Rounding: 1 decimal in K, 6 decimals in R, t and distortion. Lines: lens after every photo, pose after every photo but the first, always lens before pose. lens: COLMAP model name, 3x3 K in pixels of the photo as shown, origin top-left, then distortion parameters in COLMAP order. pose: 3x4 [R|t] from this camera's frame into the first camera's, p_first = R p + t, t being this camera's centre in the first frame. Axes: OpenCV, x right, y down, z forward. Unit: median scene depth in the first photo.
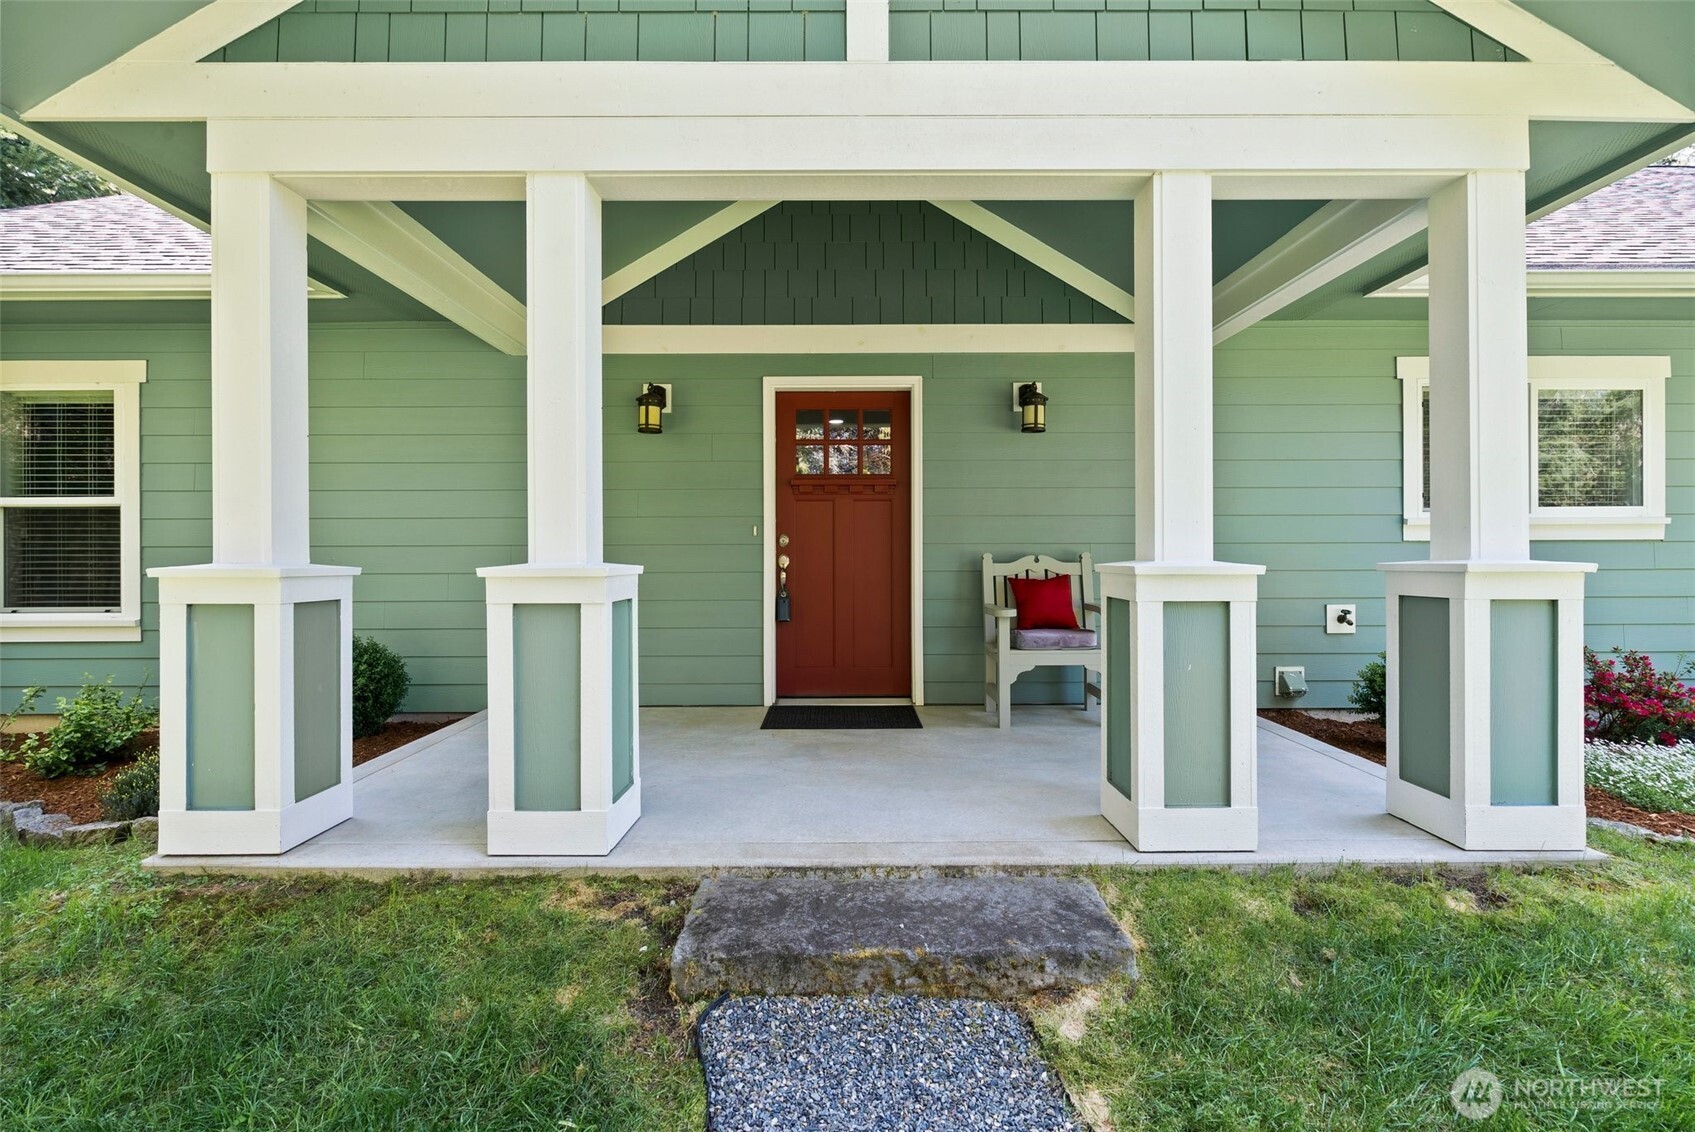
lens RADIAL K [[773.0, 0, 849.8], [0, 773.0, 555.9], [0, 0, 1]] dist [-0.002106, -0.000113]
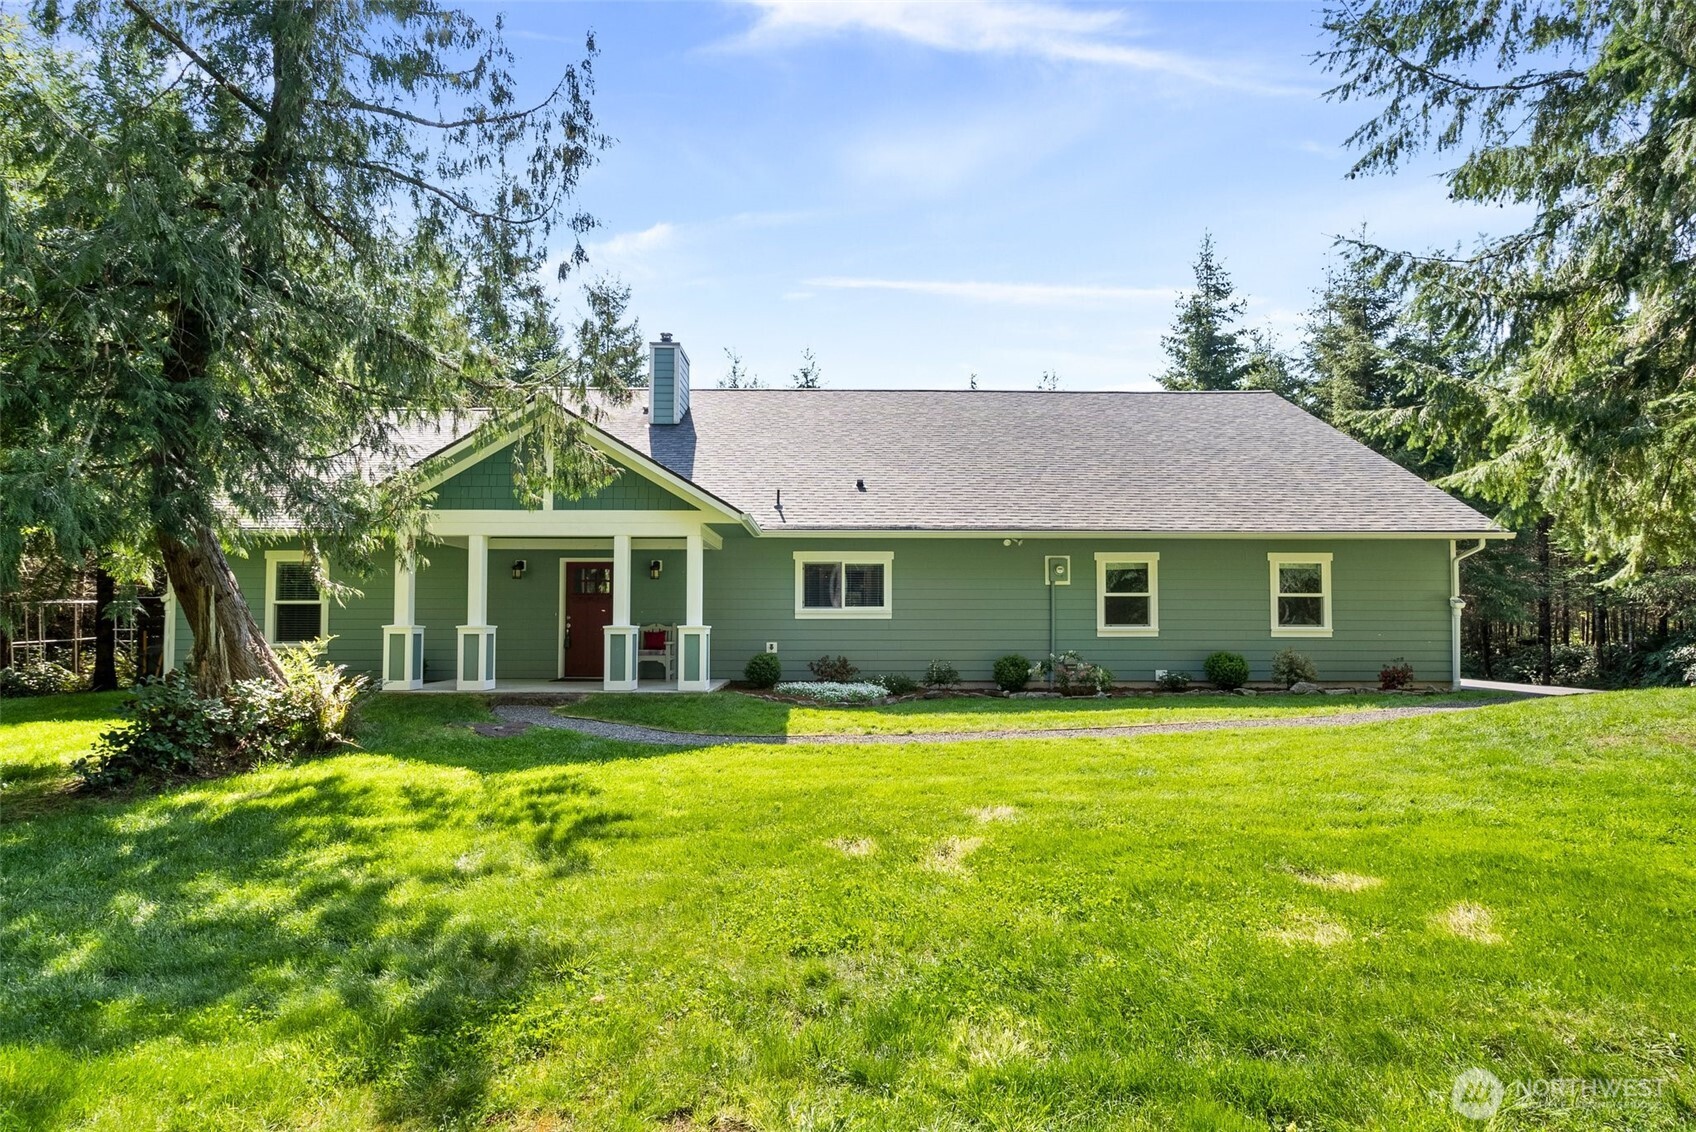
lens RADIAL K [[825.3, 0, 846.5], [0, 825.3, 605.5], [0, 0, 1]] dist [-0.002217, -0.000285]
pose [[0.999981, 0.004225, 0.004430, 0.953174], [-0.004118, 0.999704, -0.023971, 0.001854], [-0.004530, 0.023952, 0.999703, -2.052667]]
